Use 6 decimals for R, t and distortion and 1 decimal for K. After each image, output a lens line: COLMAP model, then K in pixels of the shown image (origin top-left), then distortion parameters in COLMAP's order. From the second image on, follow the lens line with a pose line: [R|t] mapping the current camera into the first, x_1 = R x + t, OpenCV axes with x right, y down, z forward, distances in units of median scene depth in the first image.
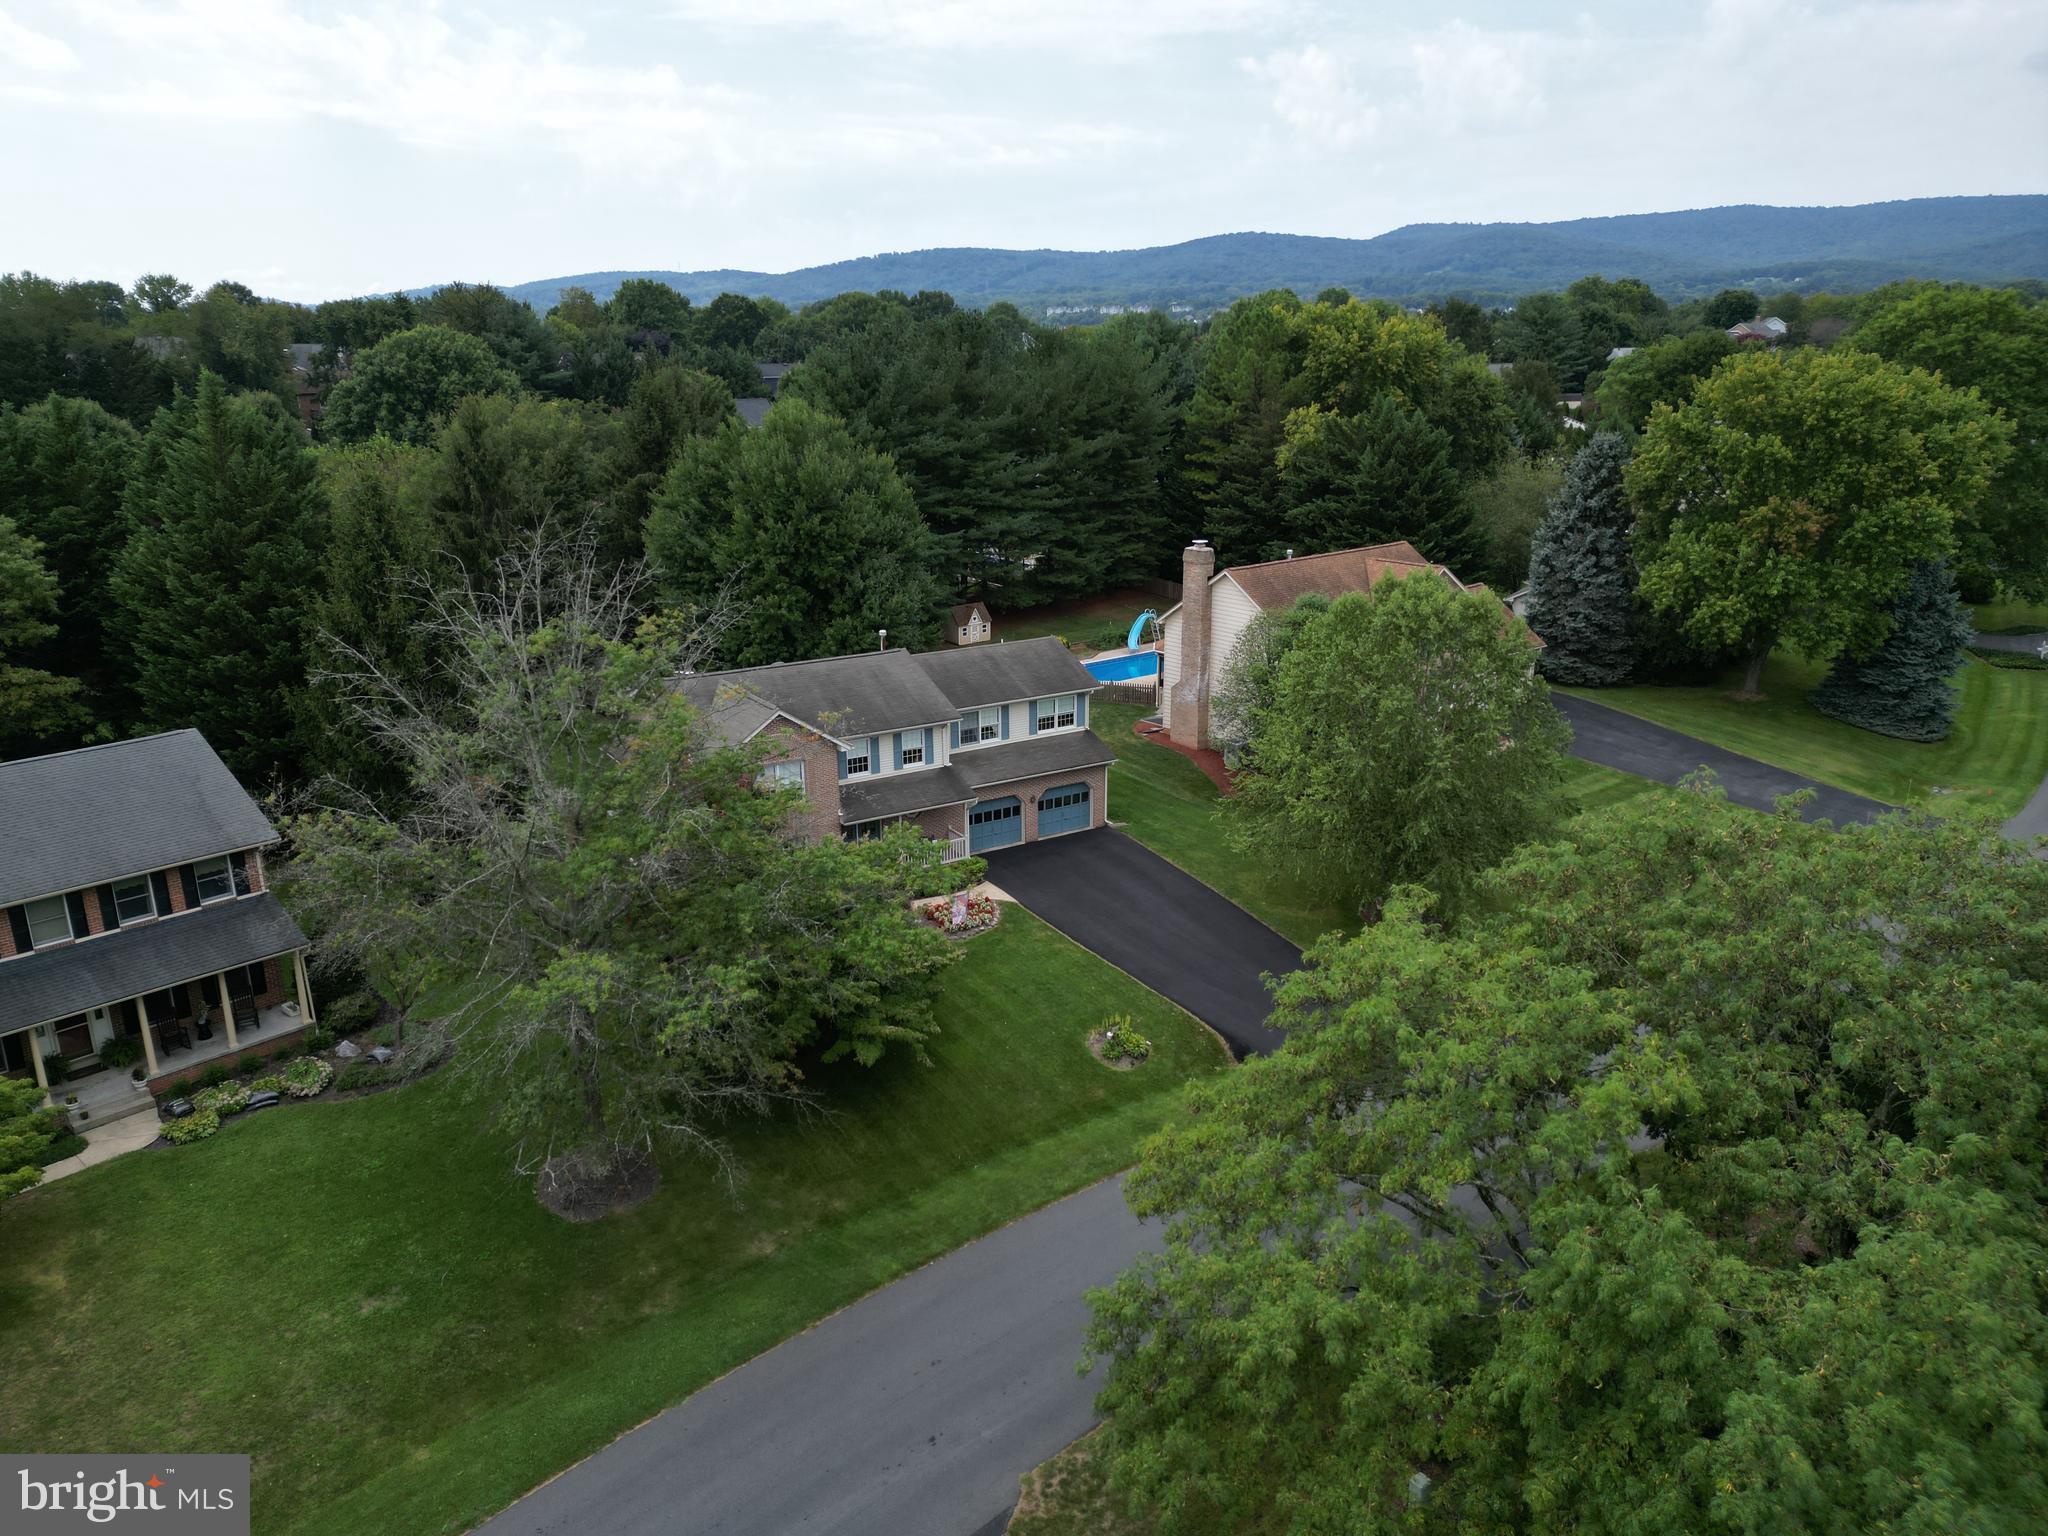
lens RADIAL K [[1429.4, 0, 1024.7], [0, 1429.4, 765.3], [0, 0, 1]] dist [0.020491, -0.014798]
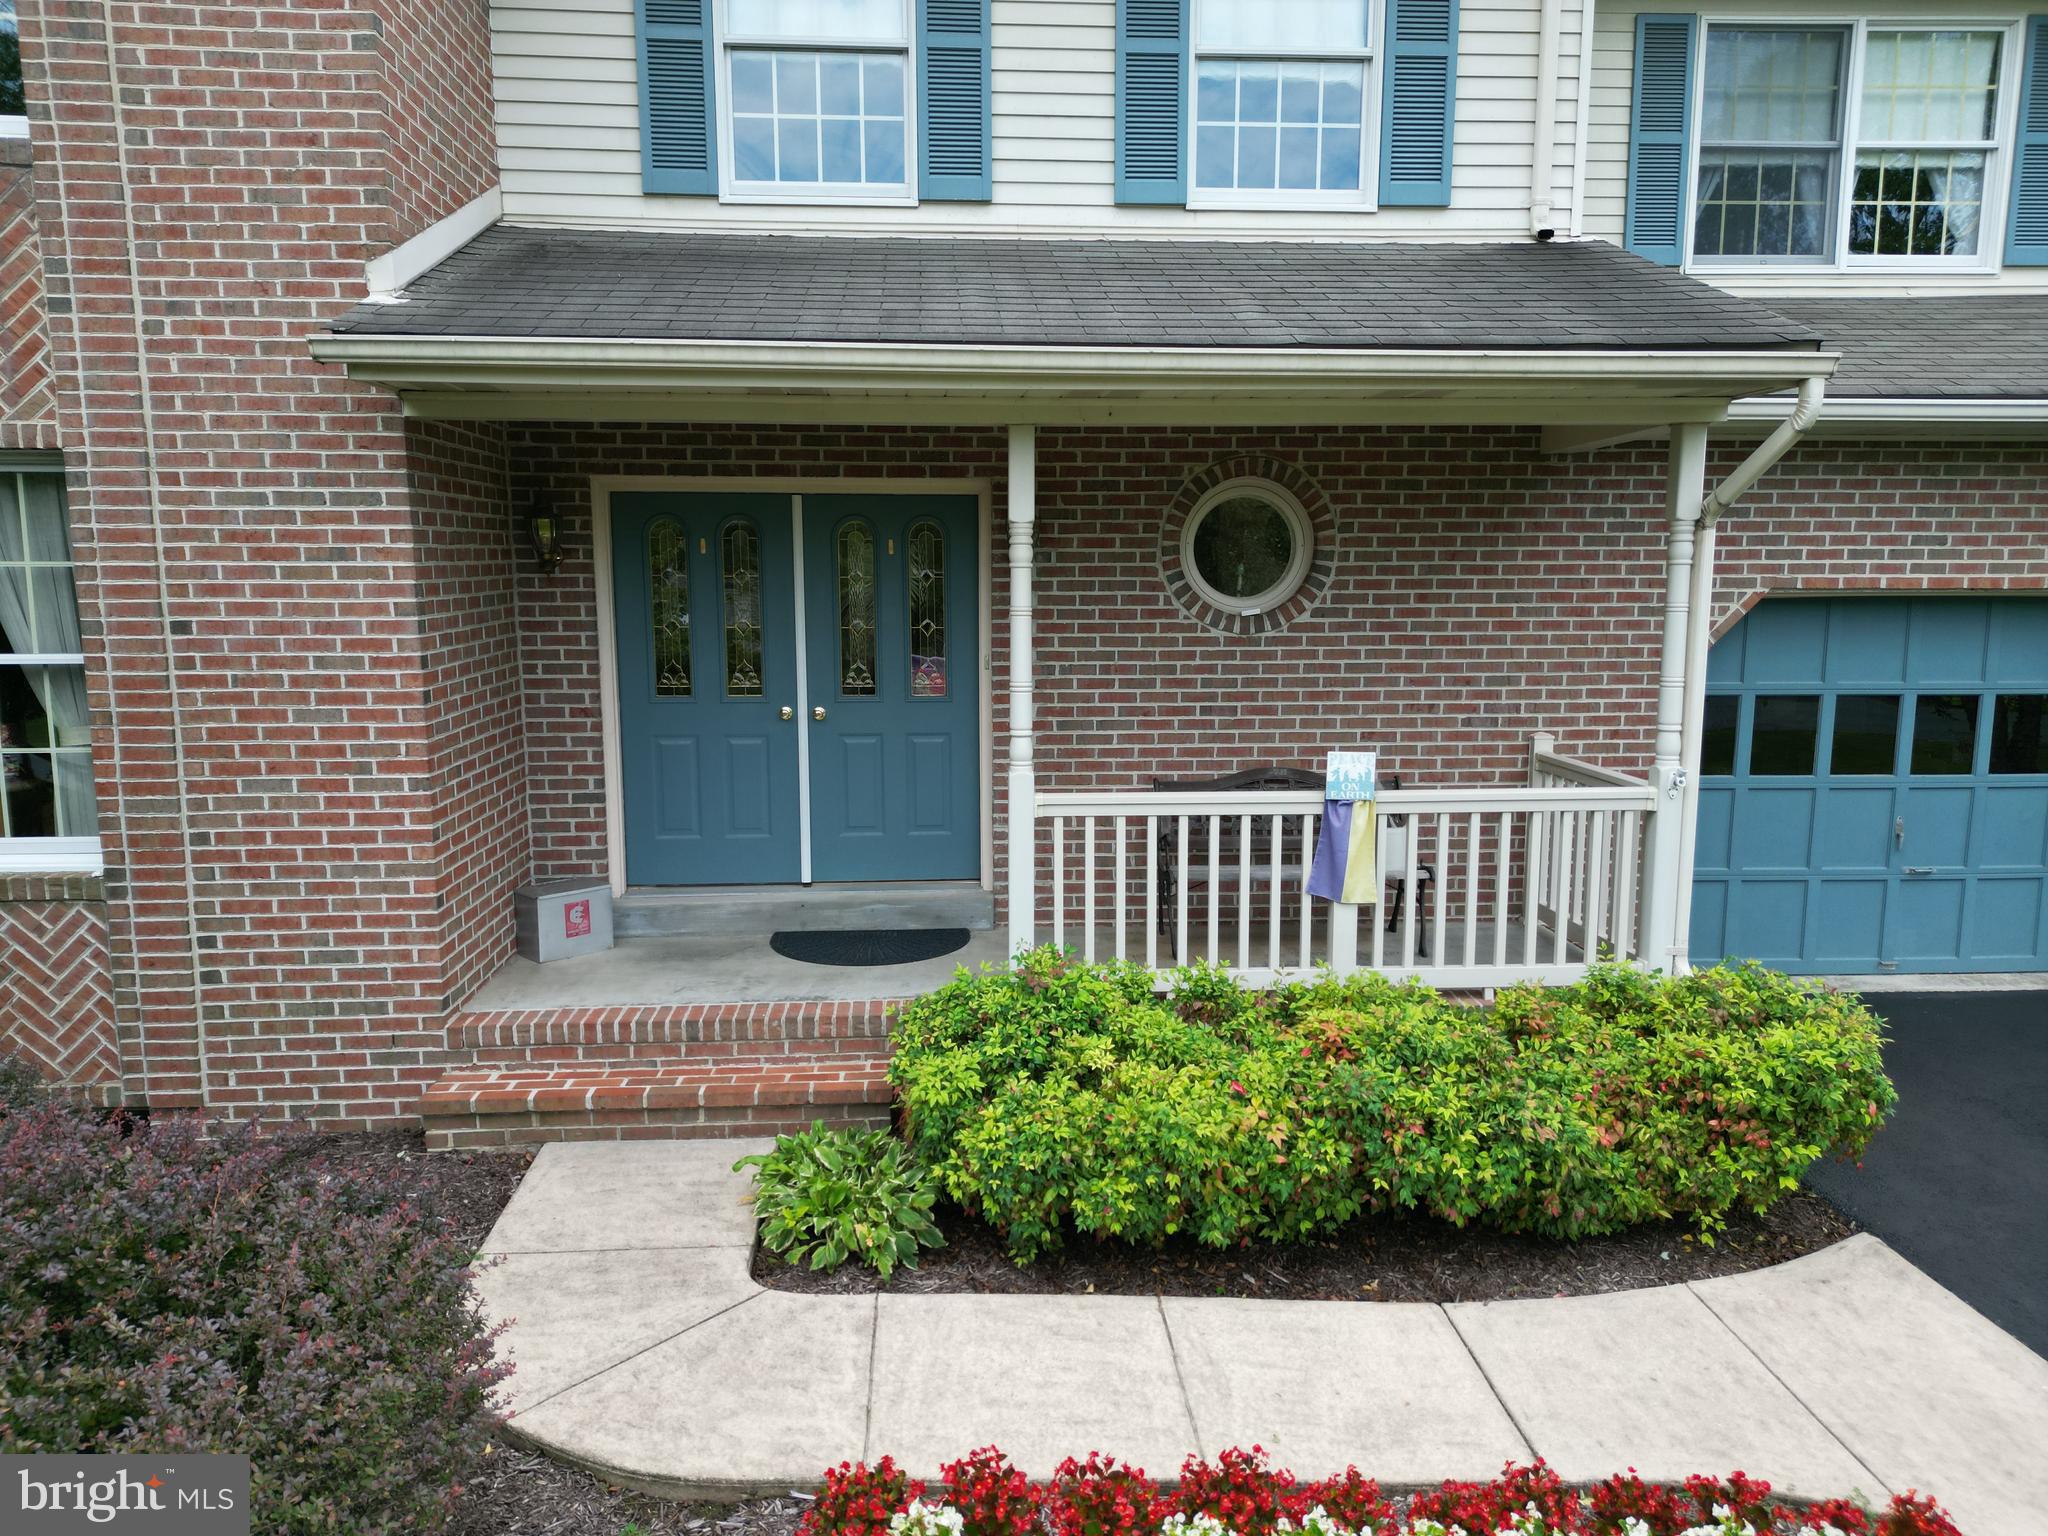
lens RADIAL K [[1429.4, 0, 1023.2], [0, 1429.4, 771.9], [0, 0, 1]] dist [0.020491, -0.014798]
pose [[0.875763, 0.068619, -0.477840, -0.030079], [-0.141659, 0.982798, -0.118493, 0.065845], [0.461489, 0.171462, 0.870418, 0.835311]]
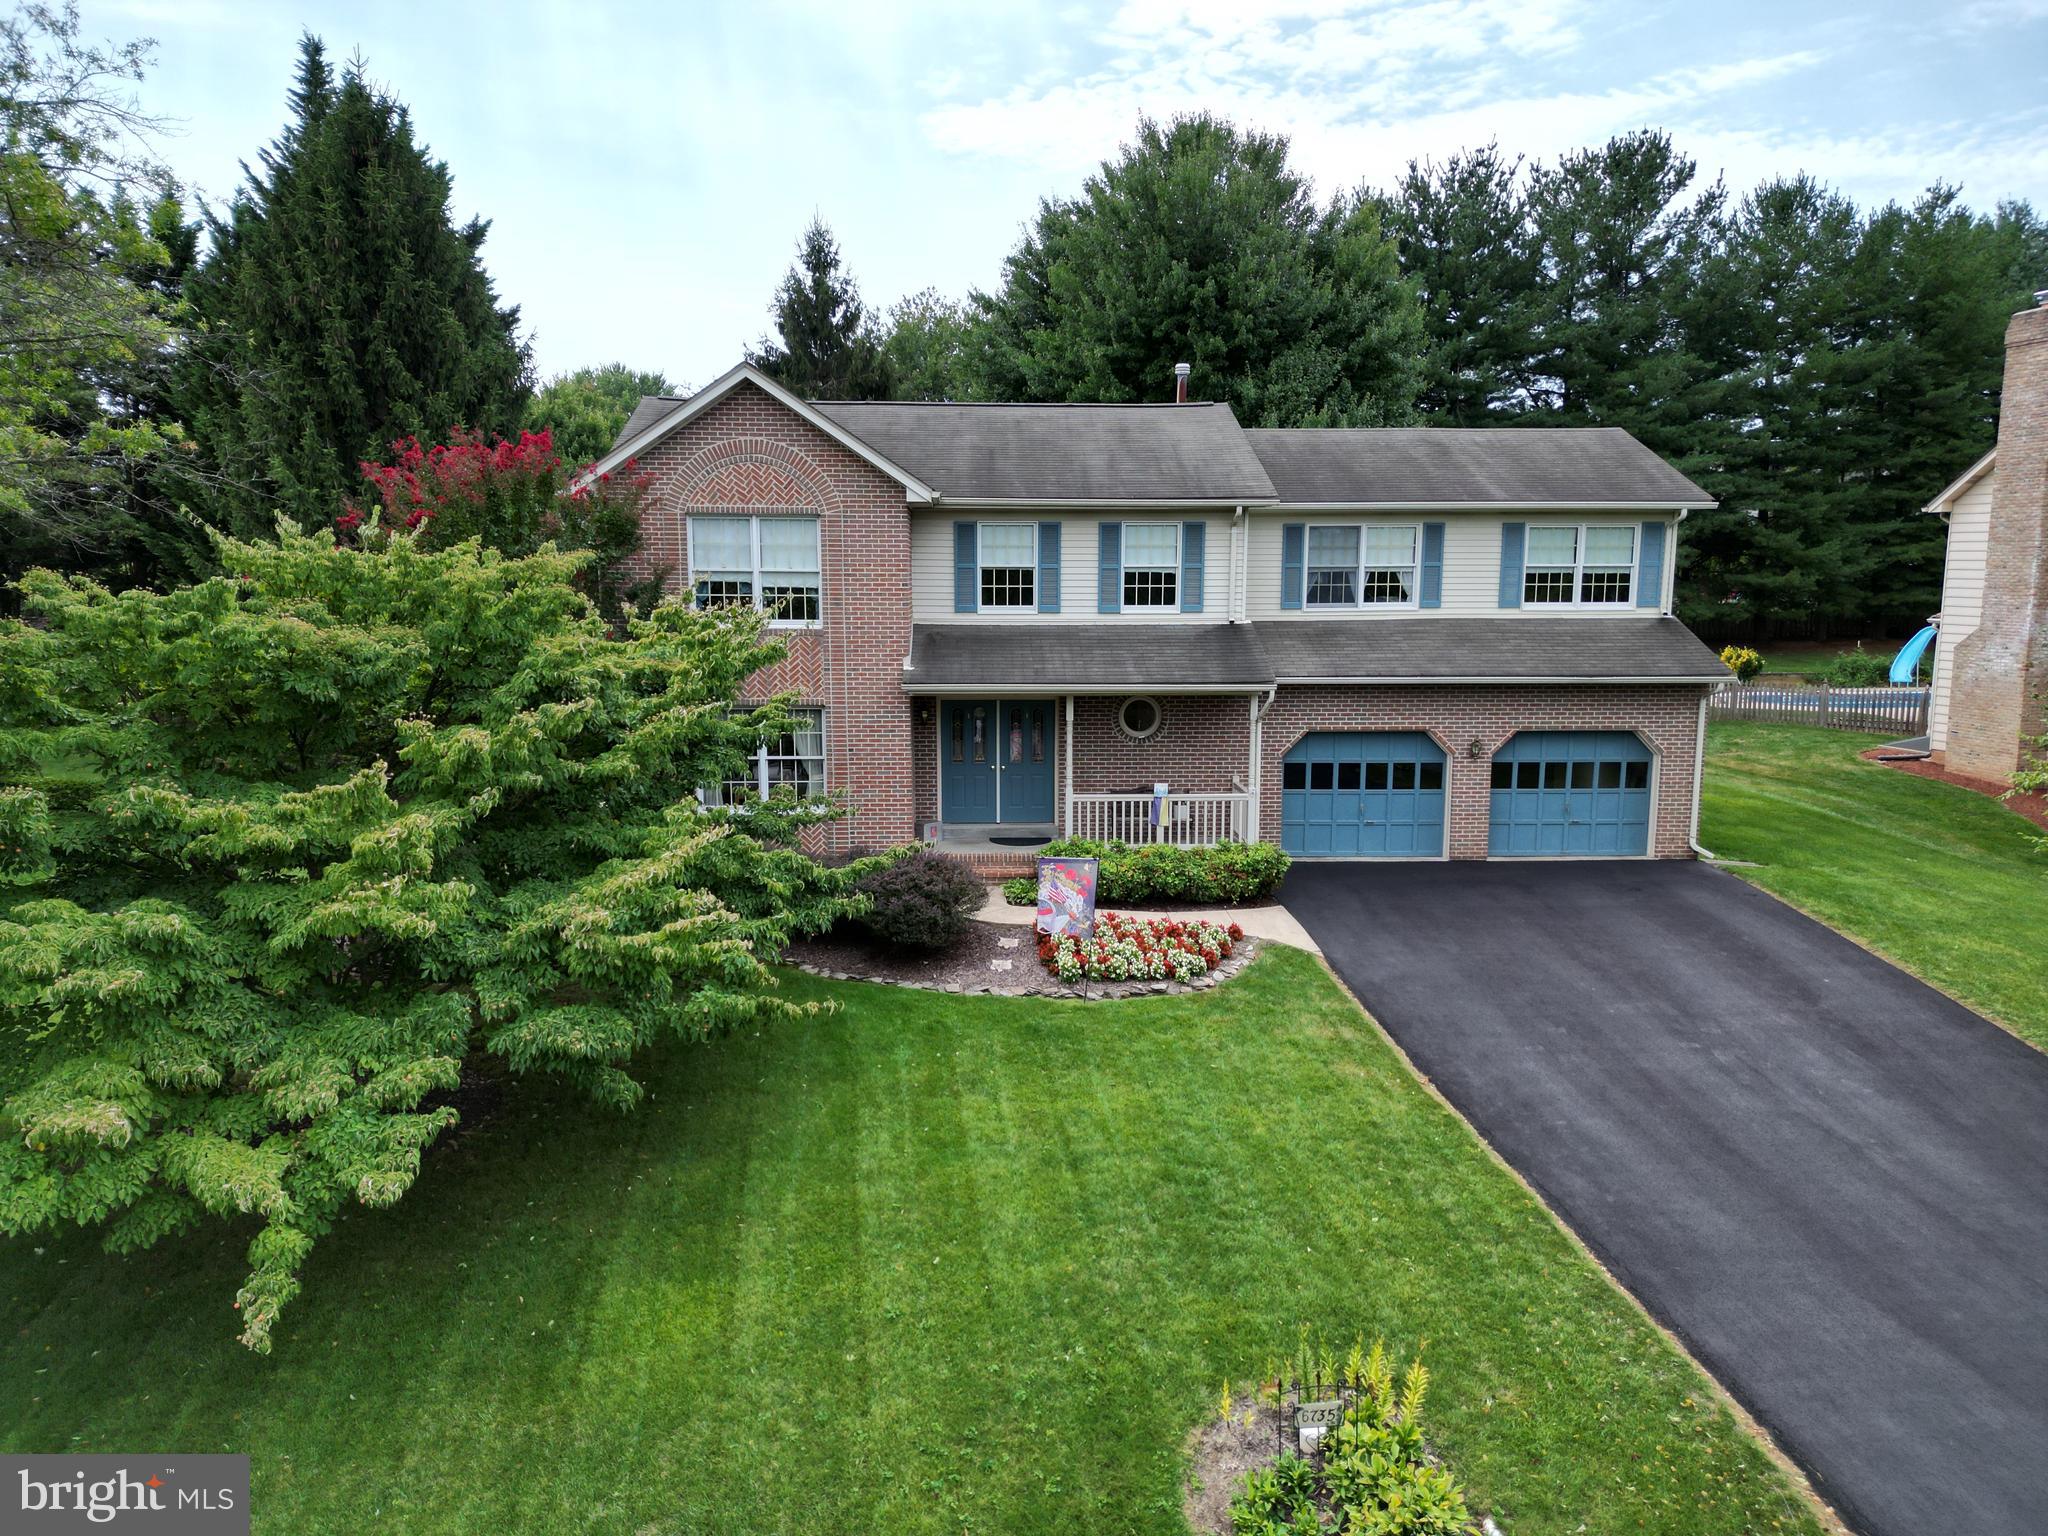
lens RADIAL K [[1429.4, 0, 1019.5], [0, 1429.4, 775.7], [0, 0, 1]] dist [0.020491, -0.014798]
pose [[0.864789, 0.075477, -0.496431, 0.093700], [-0.149232, 0.982601, -0.110570, 0.093411], [0.479448, 0.169703, 0.861006, 0.597961]]
